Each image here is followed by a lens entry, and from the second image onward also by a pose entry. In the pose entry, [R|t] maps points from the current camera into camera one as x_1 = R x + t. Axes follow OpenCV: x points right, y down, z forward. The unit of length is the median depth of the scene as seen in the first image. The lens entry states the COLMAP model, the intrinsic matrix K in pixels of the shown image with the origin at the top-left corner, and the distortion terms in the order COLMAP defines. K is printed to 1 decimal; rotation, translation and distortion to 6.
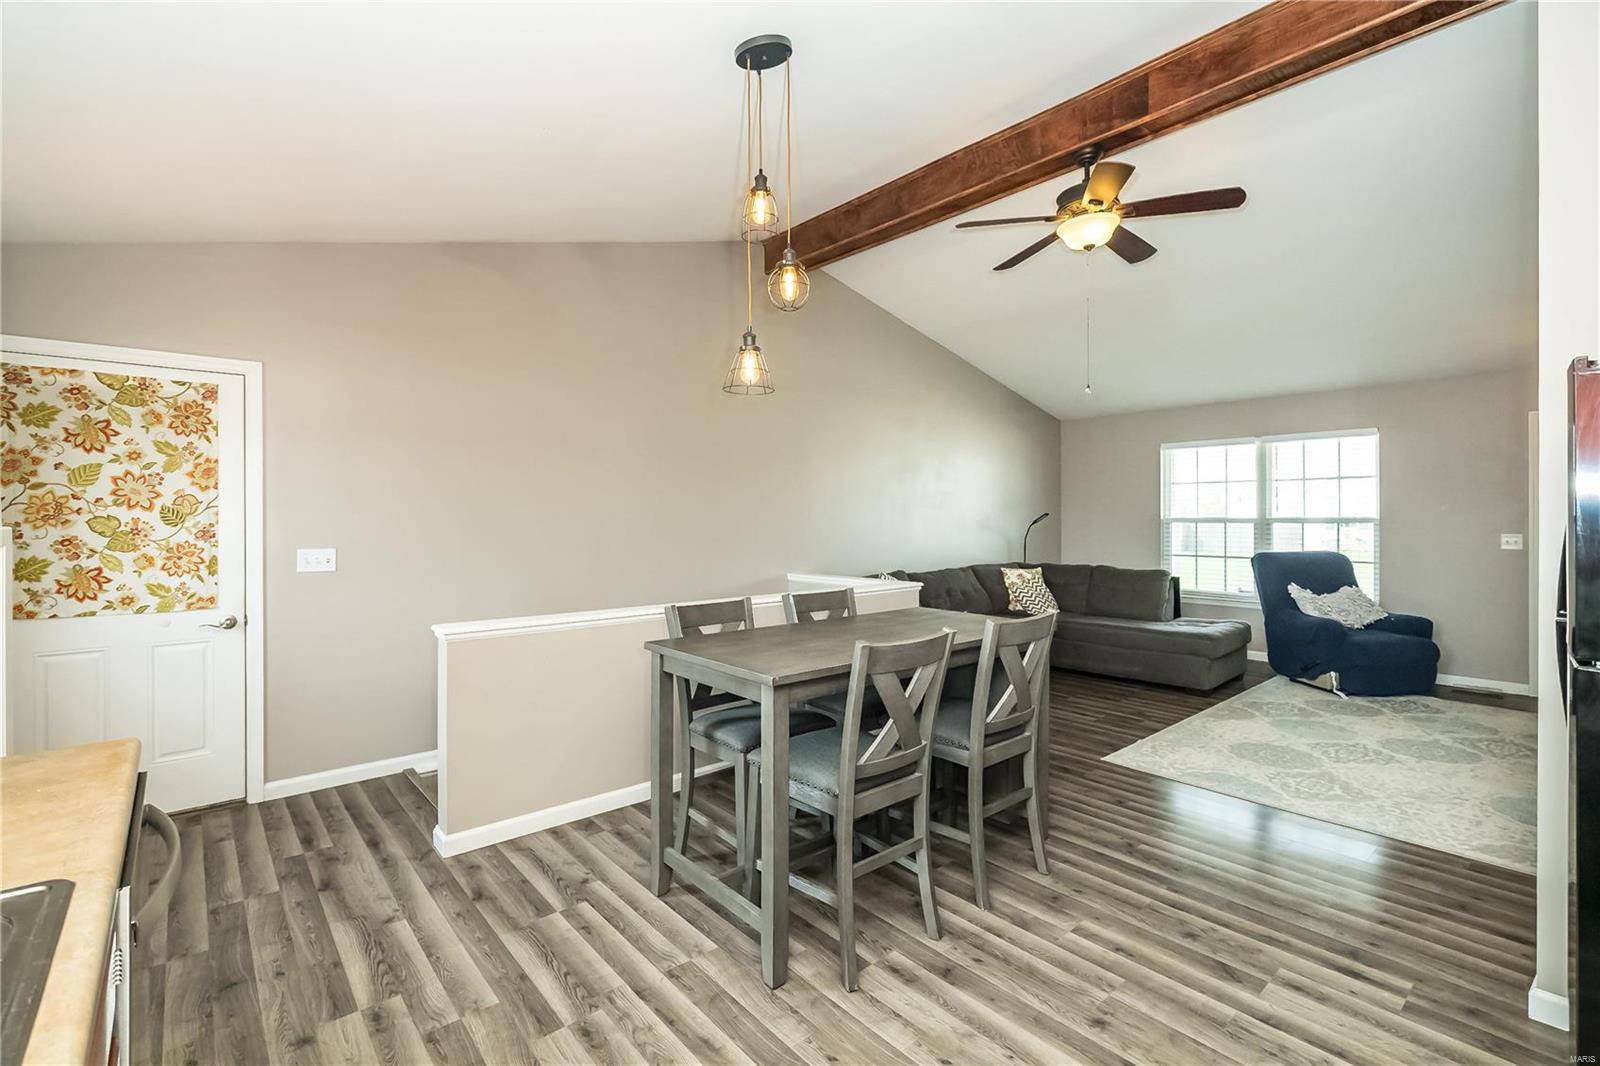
lens RADIAL K [[727.7, 0, 807.7], [0, 727.7, 513.4], [0, 0, 1]] dist [-0.007763, 0.002598]
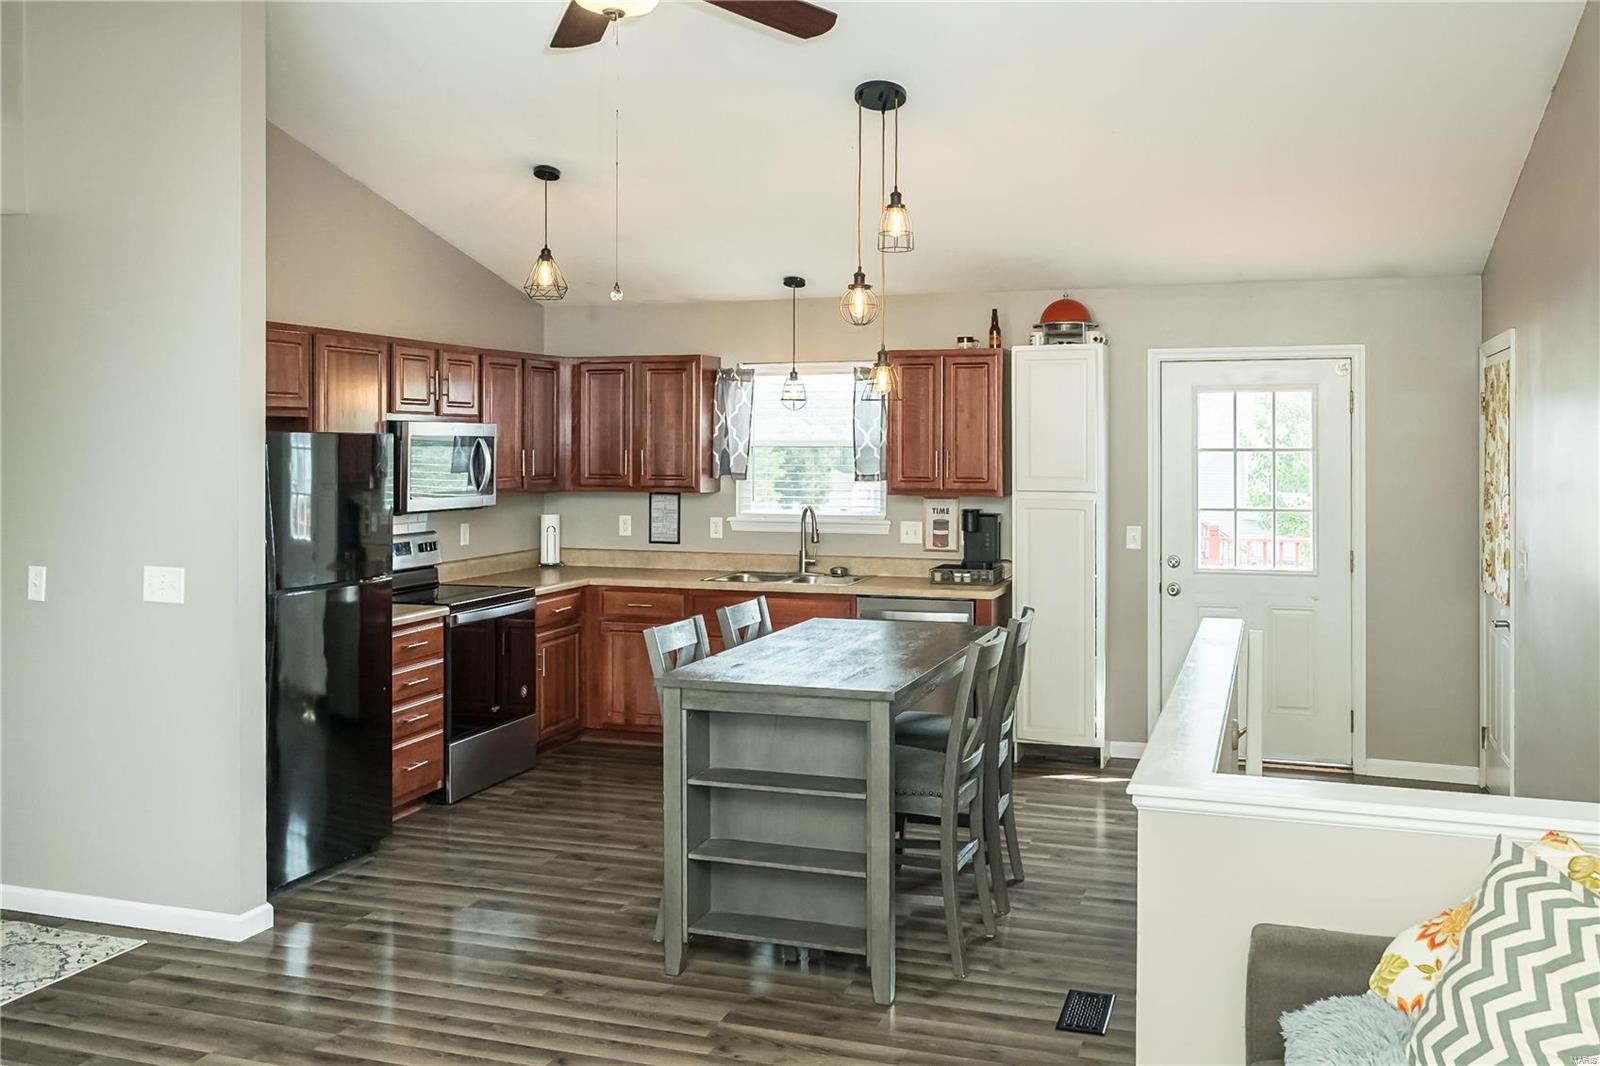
lens RADIAL K [[1400.0, 0, 811.6], [0, 1400.0, 447.5], [0, 0, 1]] dist [-0.012245, 0.039980]
pose [[-0.865417, 0.001282, -0.501050, 0.858715], [0.000966, 0.999999, 0.000890, -0.074988], [0.501051, 0.000287, -0.865418, 2.170010]]
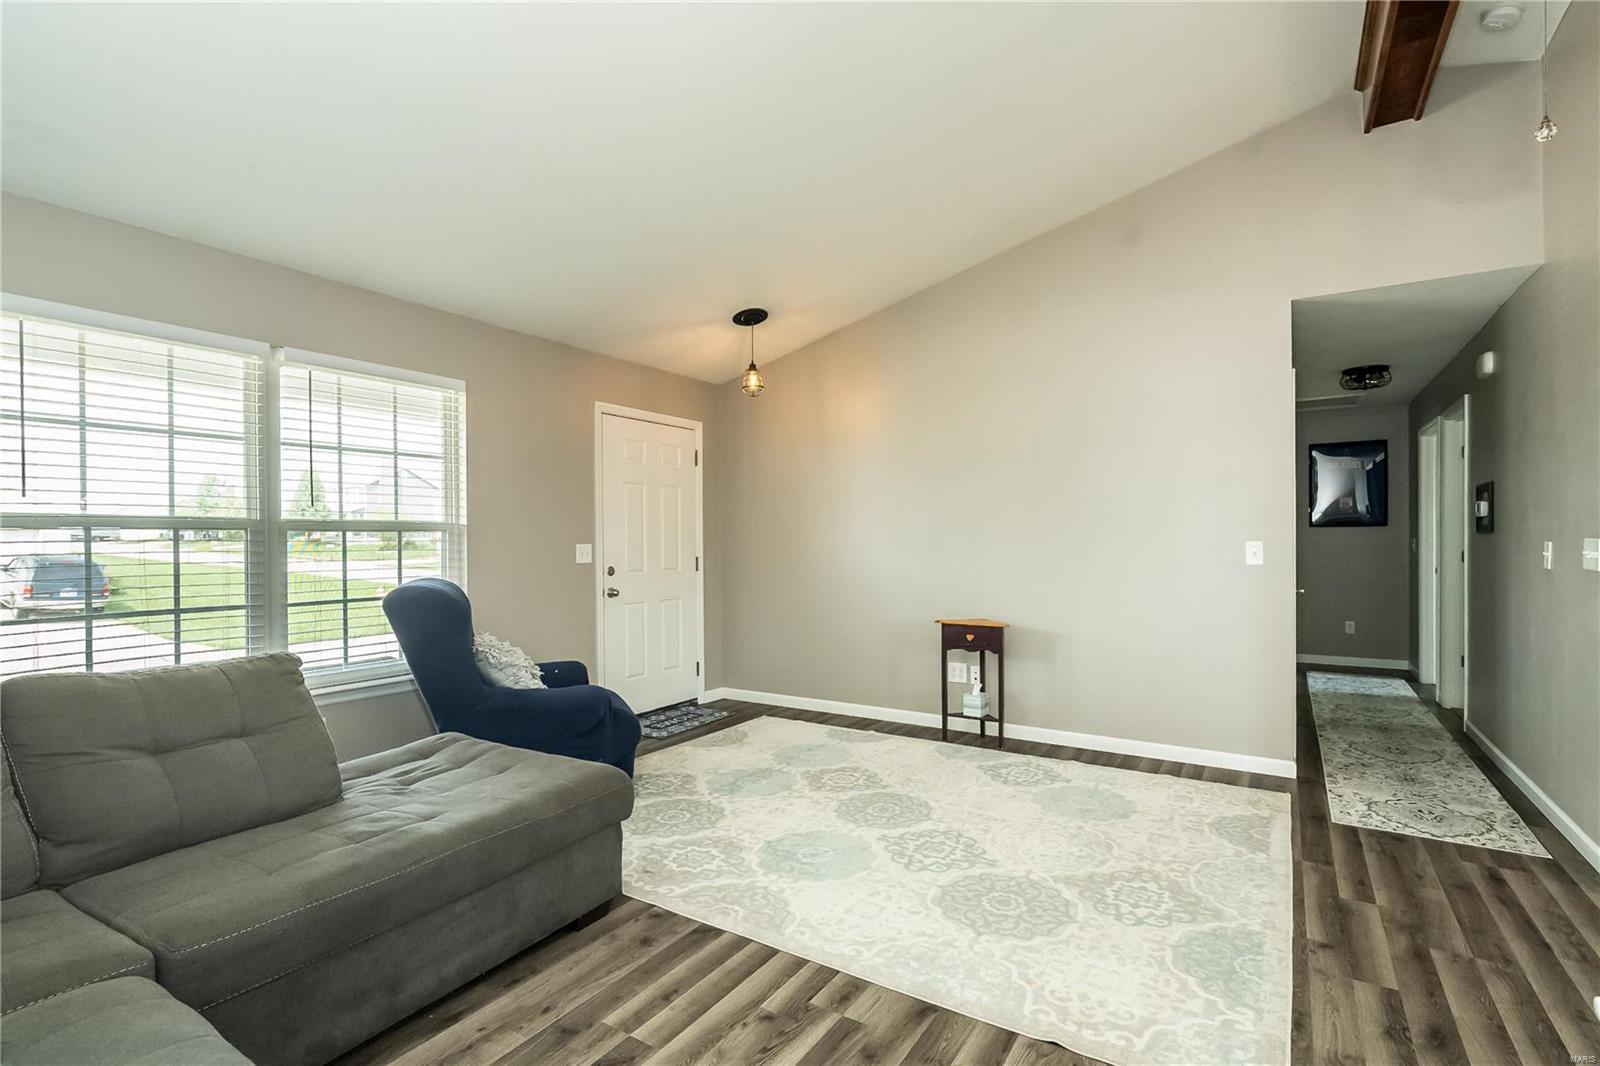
lens RADIAL K [[727.7, 0, 794.3], [0, 727.7, 577.4], [0, 0, 1]] dist [-0.007763, 0.002598]
pose [[-0.259885, -0.040801, 0.964777, 0.159232], [0.003668, 0.999058, 0.043239, 0.055002], [-0.965633, 0.014776, -0.259491, 1.686129]]
